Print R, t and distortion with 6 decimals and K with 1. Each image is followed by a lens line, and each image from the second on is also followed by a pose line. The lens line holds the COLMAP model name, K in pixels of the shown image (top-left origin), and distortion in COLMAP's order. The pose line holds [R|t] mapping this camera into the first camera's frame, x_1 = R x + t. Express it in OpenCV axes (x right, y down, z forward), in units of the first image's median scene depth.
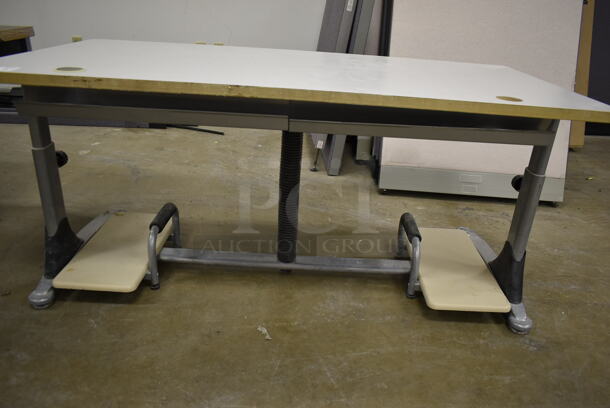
lens RADIAL K [[466.6, 0, 305.0], [0, 466.6, 204.0], [0, 0, 1]] dist [-0.024903, 0.007061]
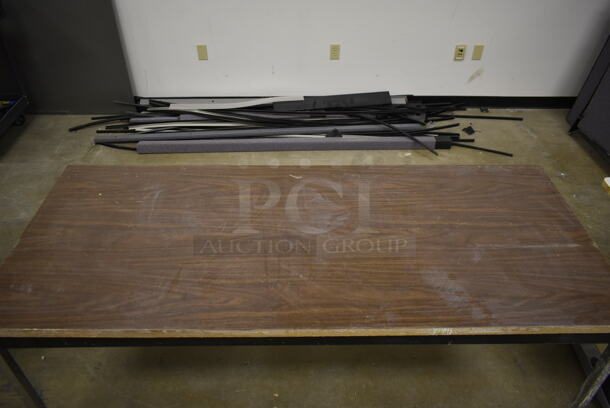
lens RADIAL K [[466.6, 0, 305.0], [0, 466.6, 204.0], [0, 0, 1]] dist [-0.024903, 0.007061]
pose [[0.999063, -0.029971, -0.031237, -1.320547], [0.036884, 0.967080, 0.251785, -0.702922], [0.022663, -0.252702, 0.967279, -0.056027]]
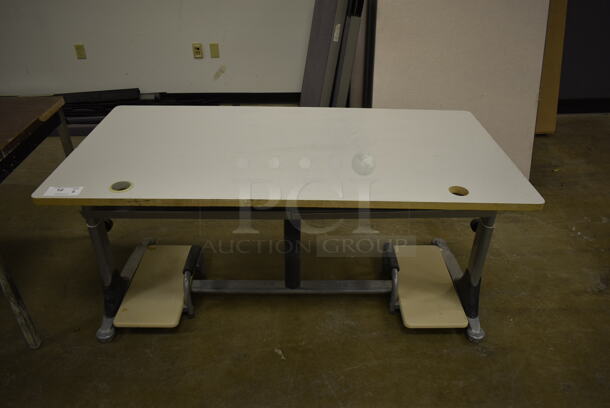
lens RADIAL K [[466.6, 0, 305.0], [0, 466.6, 204.0], [0, 0, 1]] dist [-0.024903, 0.007061]
pose [[0.998757, -0.049850, 0.000612, 0.003516], [0.049294, 0.989291, 0.137382, -0.298806], [-0.007454, -0.137181, 0.990518, -0.231046]]
